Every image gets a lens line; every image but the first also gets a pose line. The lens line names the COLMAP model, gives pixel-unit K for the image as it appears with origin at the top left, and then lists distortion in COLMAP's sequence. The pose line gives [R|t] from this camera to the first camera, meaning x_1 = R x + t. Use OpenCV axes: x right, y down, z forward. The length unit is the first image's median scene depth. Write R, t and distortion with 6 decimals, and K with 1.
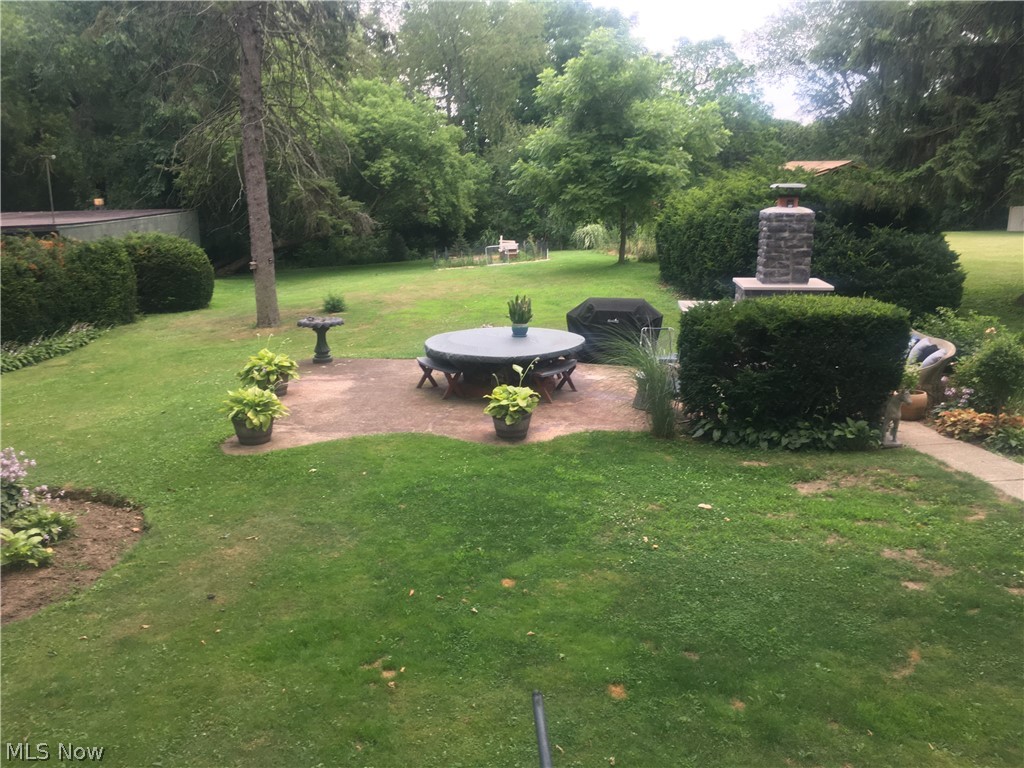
lens RADIAL K [[855.1, 0, 485.4], [0, 855.1, 378.9], [0, 0, 1]] dist [0.076141, -0.093700]
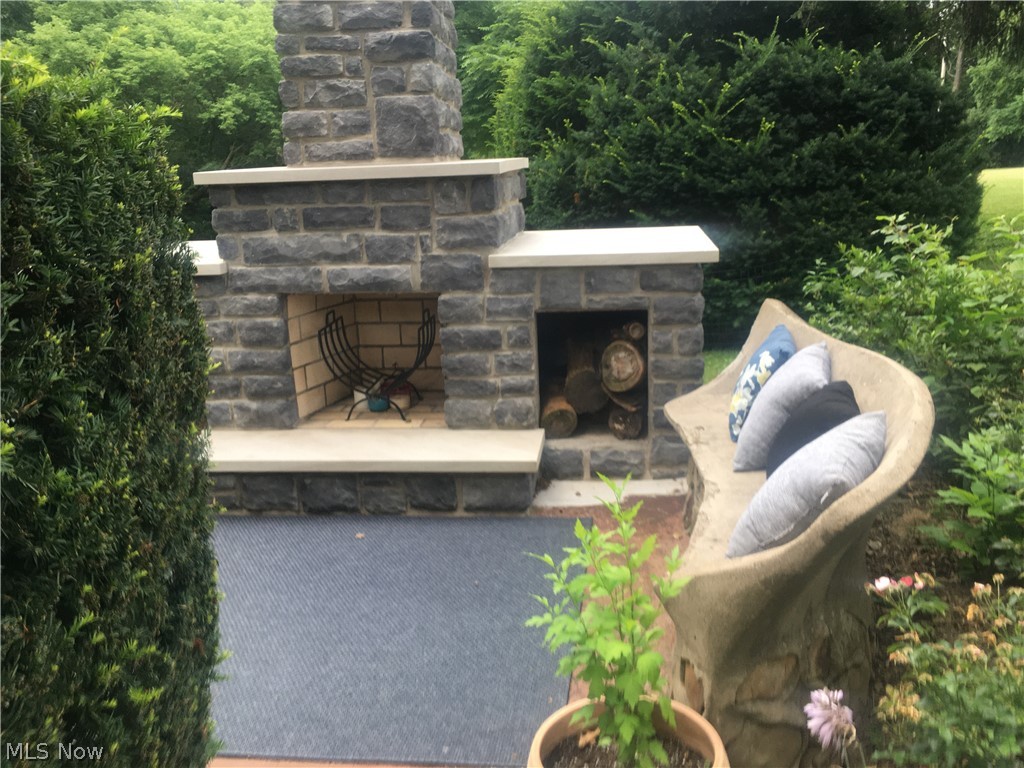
lens RADIAL K [[855.1, 0, 502.2], [0, 855.1, 379.3], [0, 0, 1]] dist [0.076141, -0.093700]
pose [[0.999197, -0.039272, -0.007951, 0.244047], [0.039461, 0.998902, 0.025236, -0.027097], [0.006951, -0.025530, 0.999650, 0.440565]]
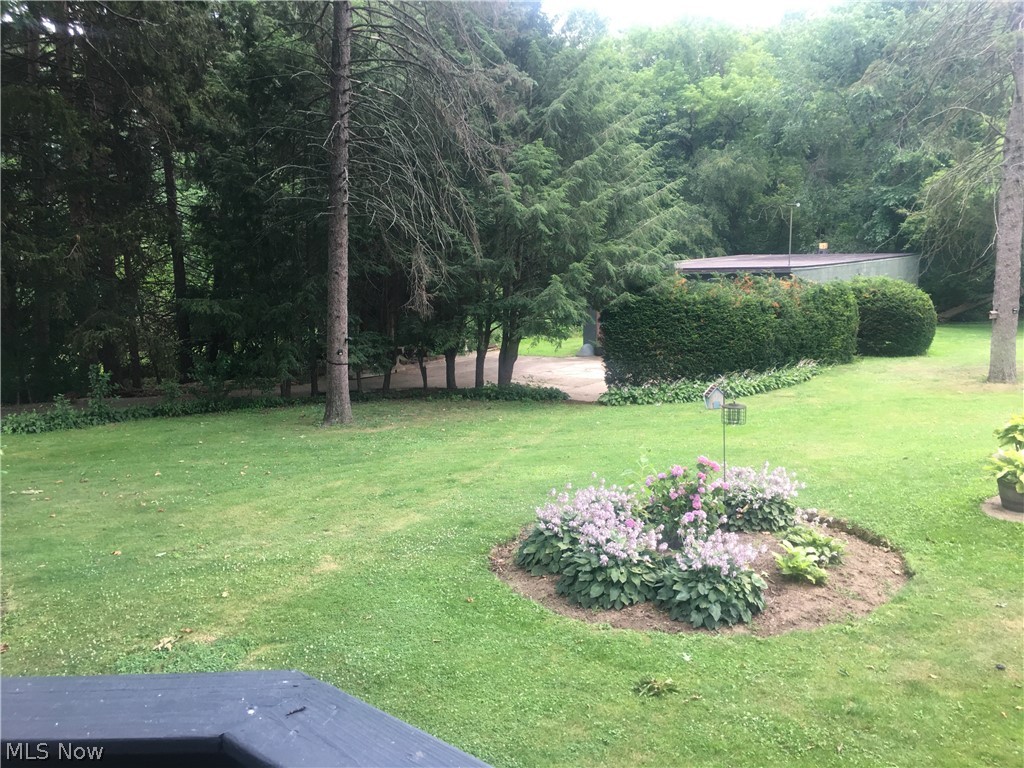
lens RADIAL K [[855.1, 0, 541.1], [0, 855.1, 376.1], [0, 0, 1]] dist [0.076141, -0.093700]
pose [[0.761982, 0.110004, -0.638187, -0.041786], [-0.143076, 0.989712, -0.000233, 0.003598], [0.631596, 0.091487, 0.769881, -0.021743]]
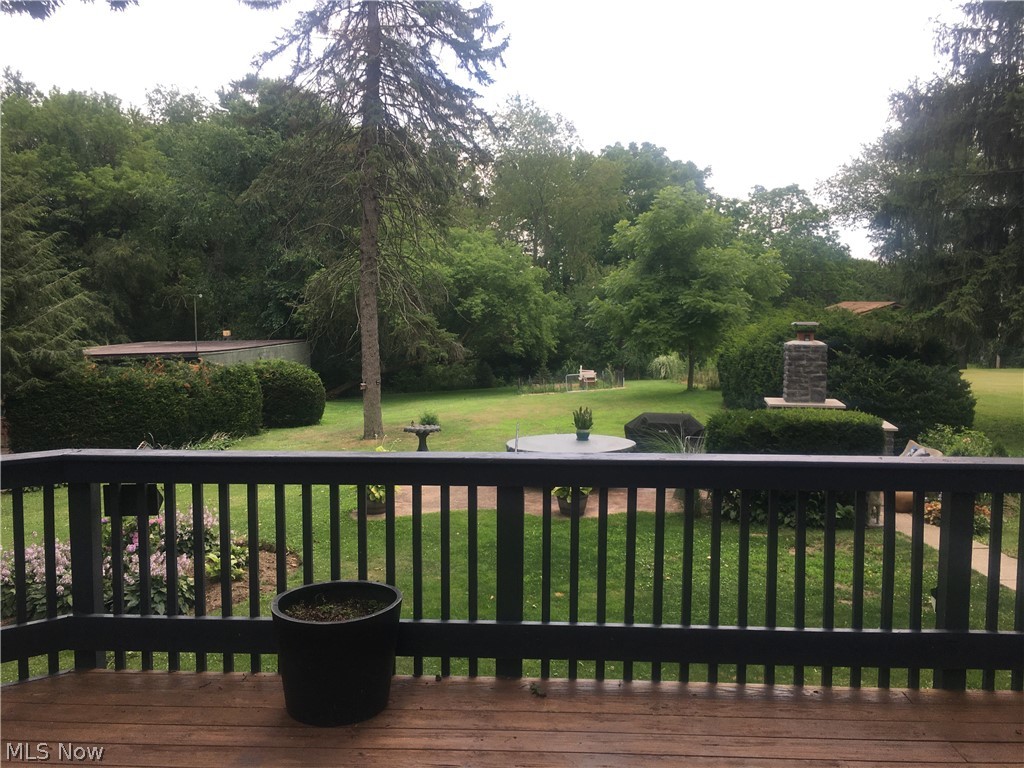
lens RADIAL K [[855.1, 0, 483.4], [0, 855.1, 376.8], [0, 0, 1]] dist [0.076141, -0.093700]
pose [[0.994760, 0.012751, -0.101440, 0.012781], [-0.028192, 0.987935, -0.152283, 0.031525], [0.098274, 0.154345, 0.983117, -0.147925]]
